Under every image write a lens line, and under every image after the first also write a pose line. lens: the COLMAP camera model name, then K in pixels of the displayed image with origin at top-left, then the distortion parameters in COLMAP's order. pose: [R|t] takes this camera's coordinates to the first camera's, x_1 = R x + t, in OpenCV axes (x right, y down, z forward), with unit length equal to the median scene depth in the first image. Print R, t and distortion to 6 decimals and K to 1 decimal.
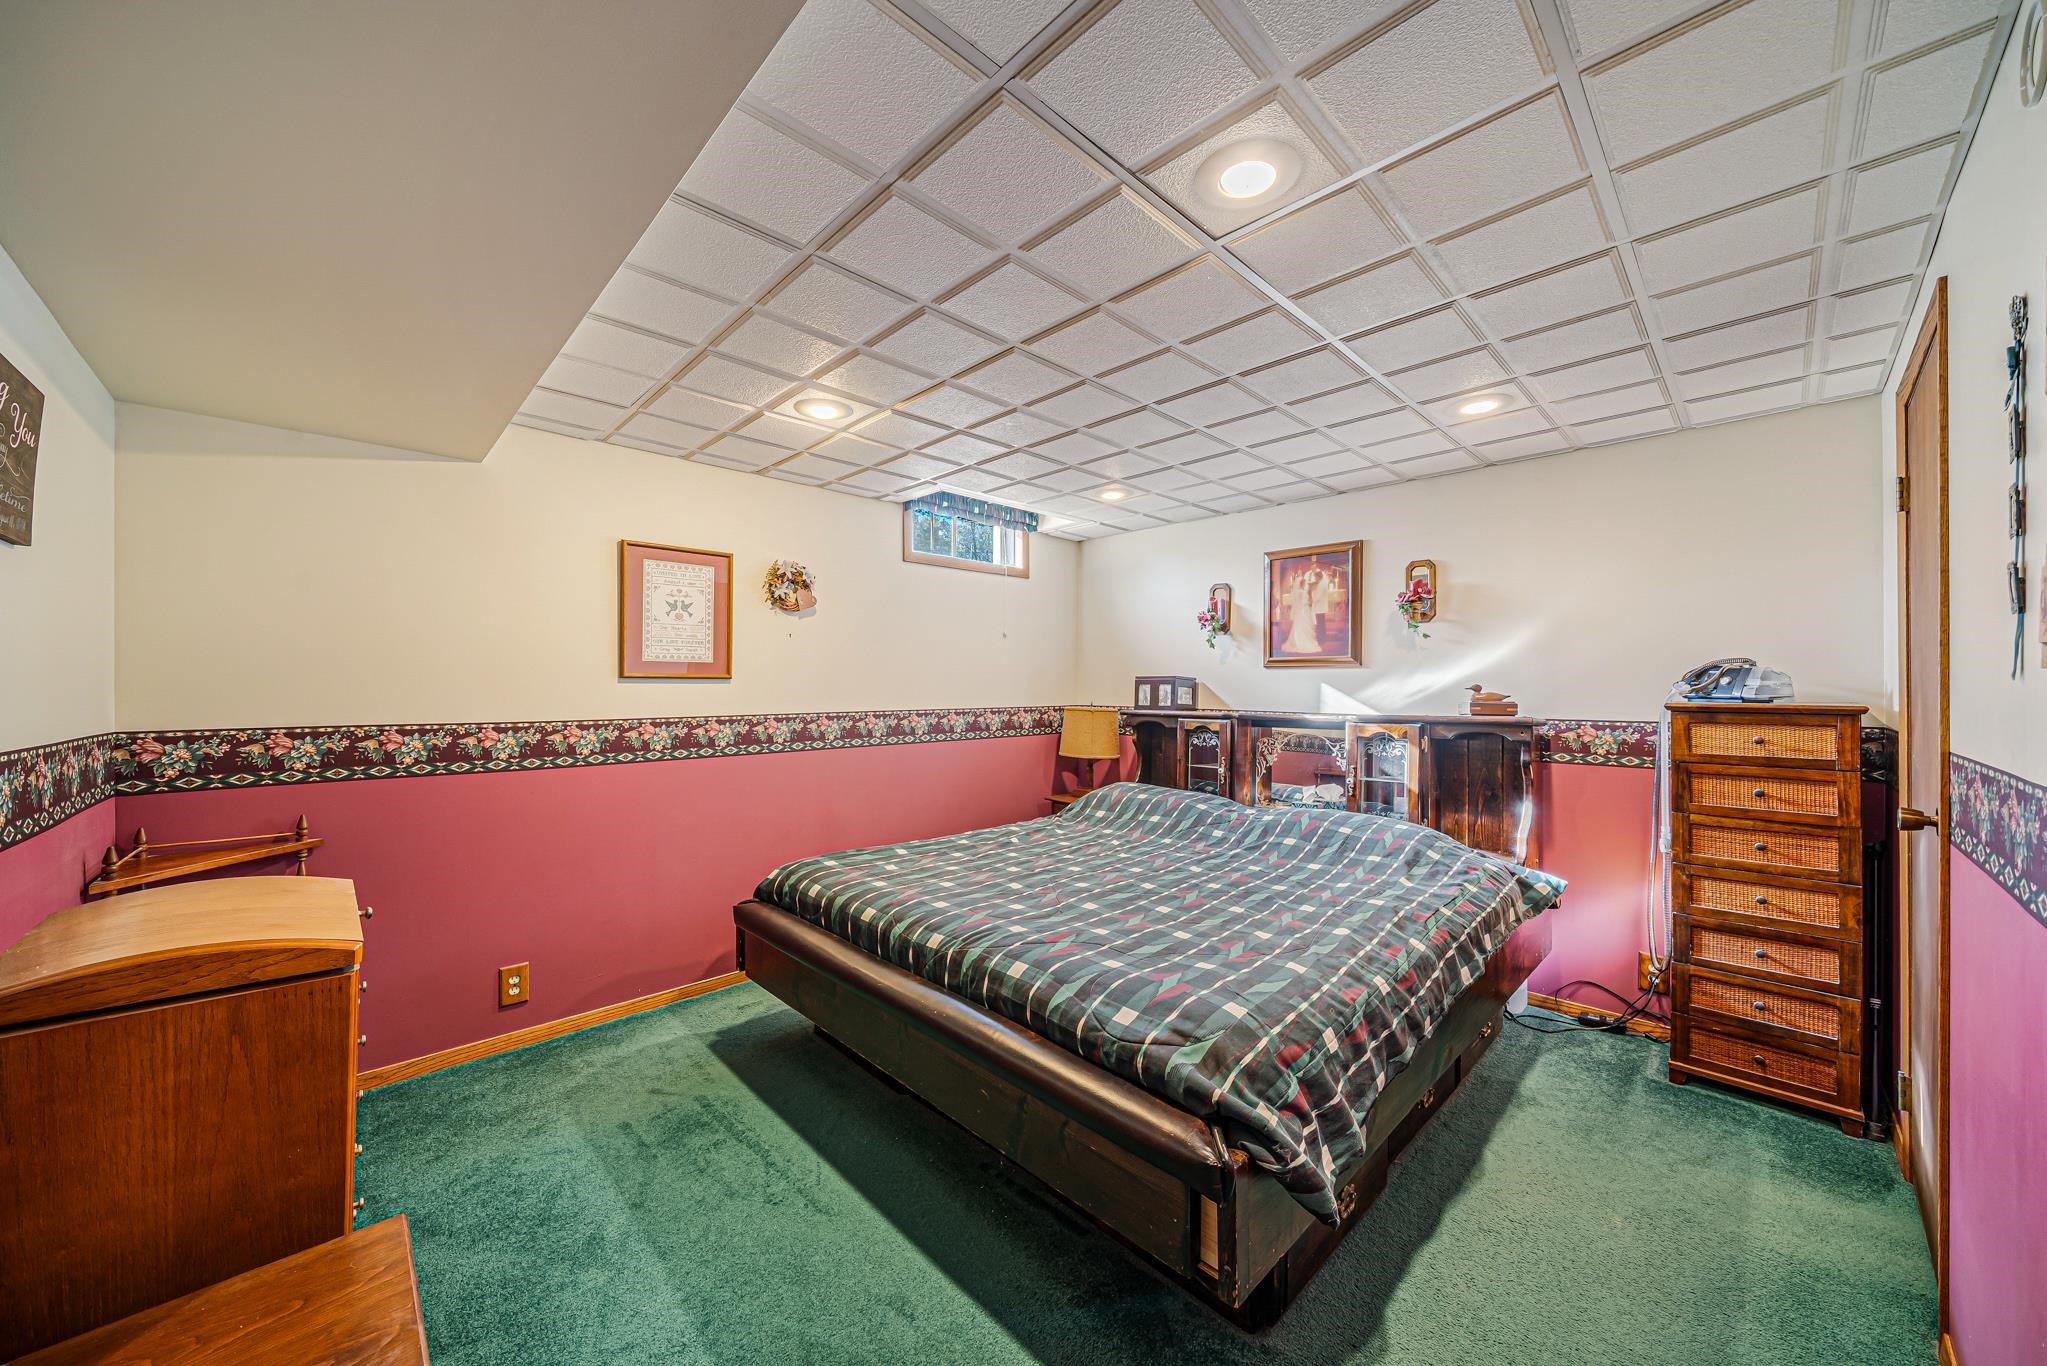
lens RADIAL K [[737.2, 0, 1011.9], [0, 737.2, 694.5], [0, 0, 1]] dist [-0.006663, 0.000336]
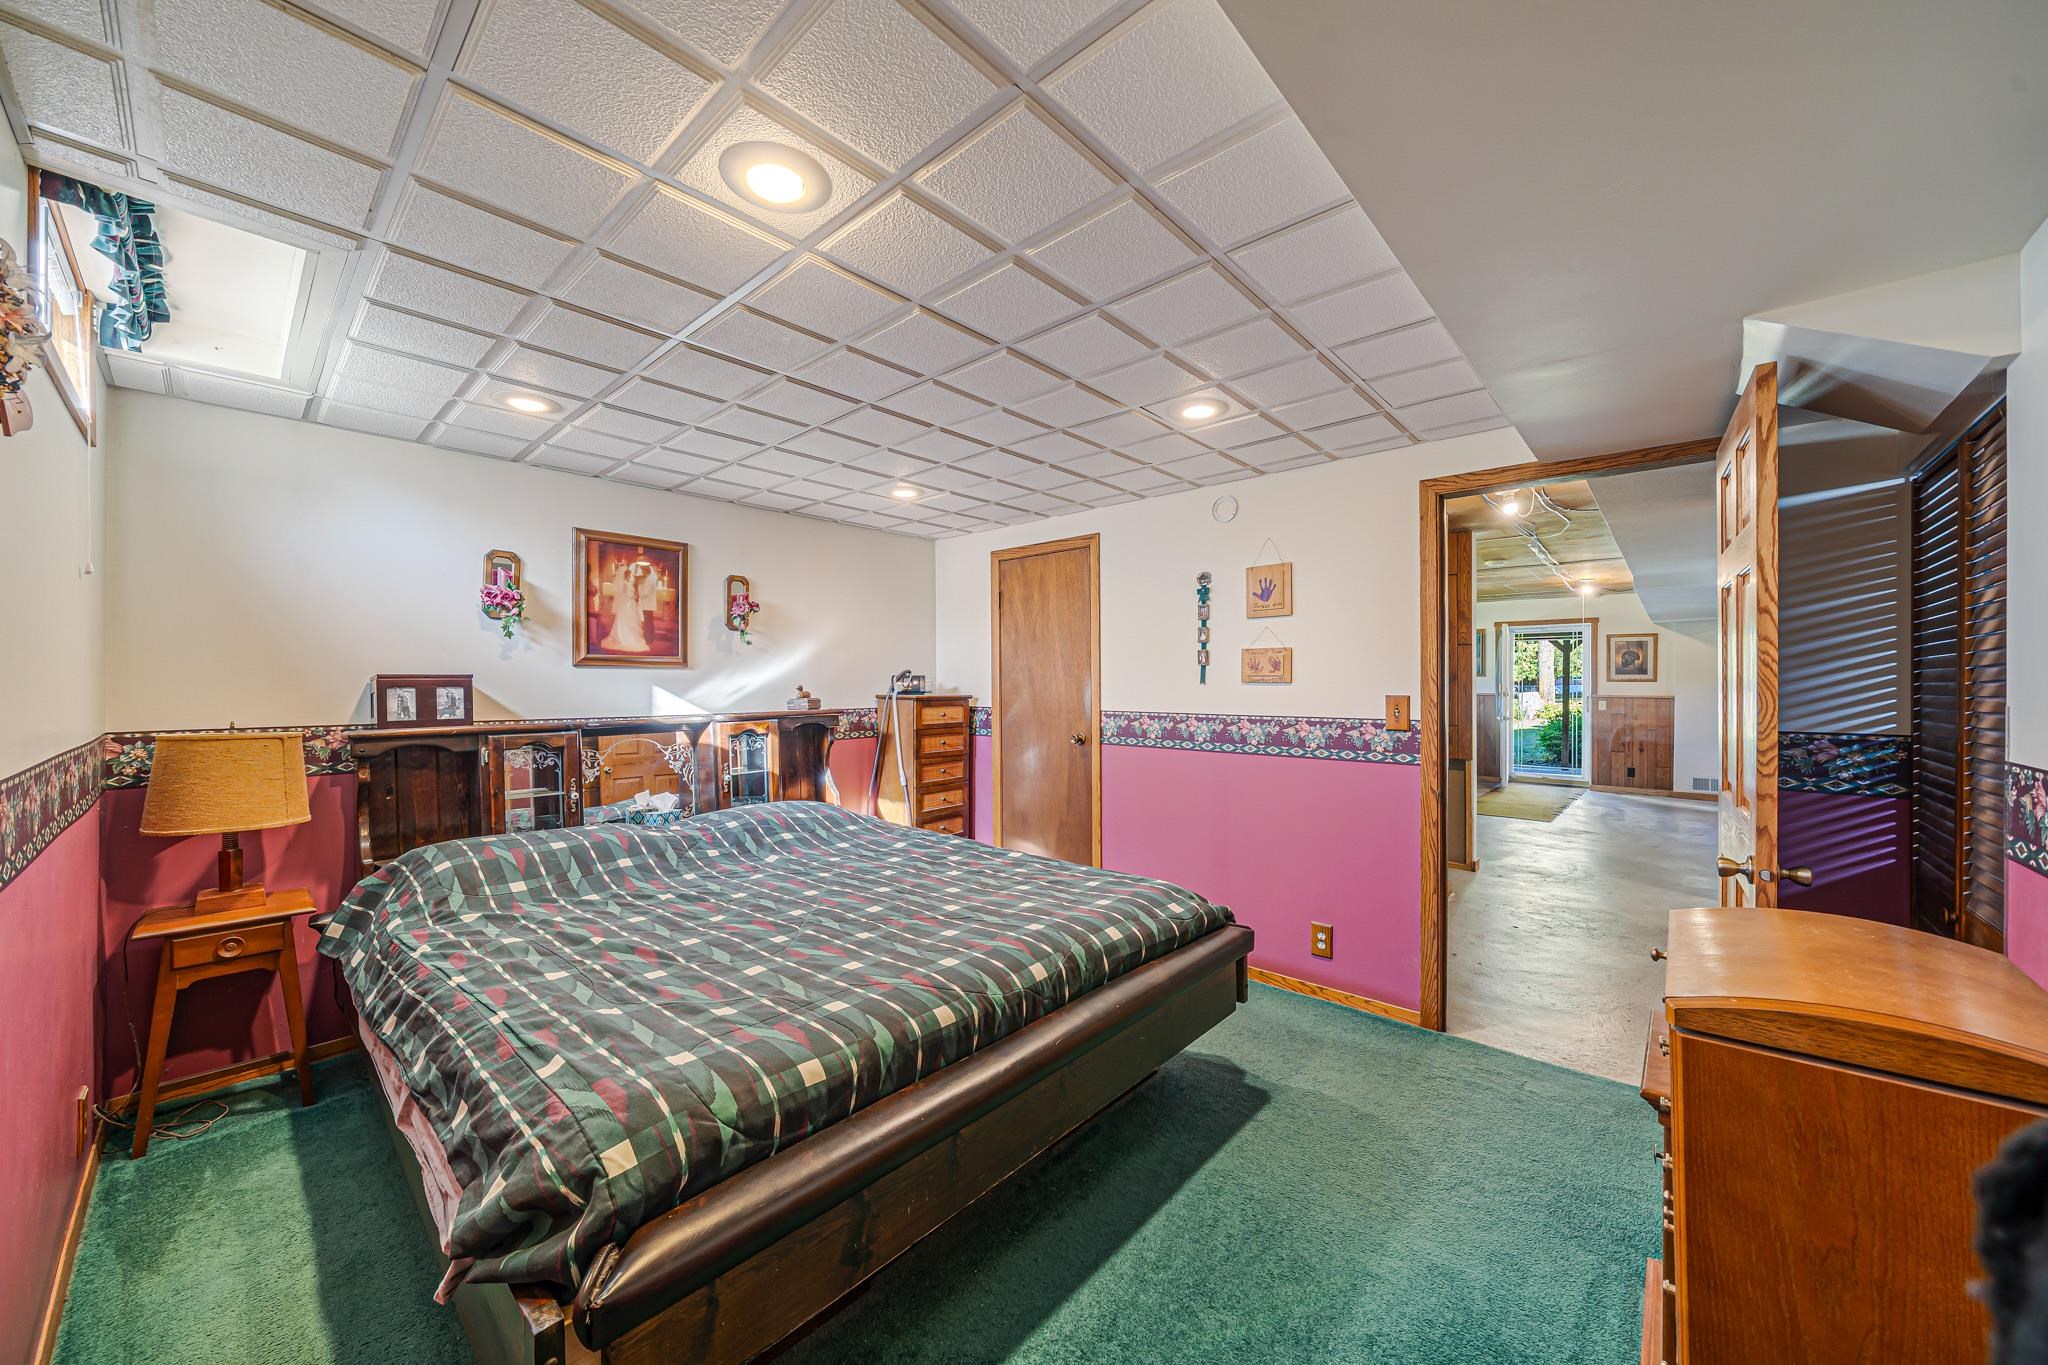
lens RADIAL K [[737.6, 0, 1014.4], [0, 737.6, 674.7], [0, 0, 1]] dist [-0.006663, 0.000336]
pose [[-0.077541, 0.010909, 0.996930, -0.564178], [0.017134, 0.999807, -0.009607, -0.010934], [-0.996842, 0.016336, -0.077713, 0.616176]]
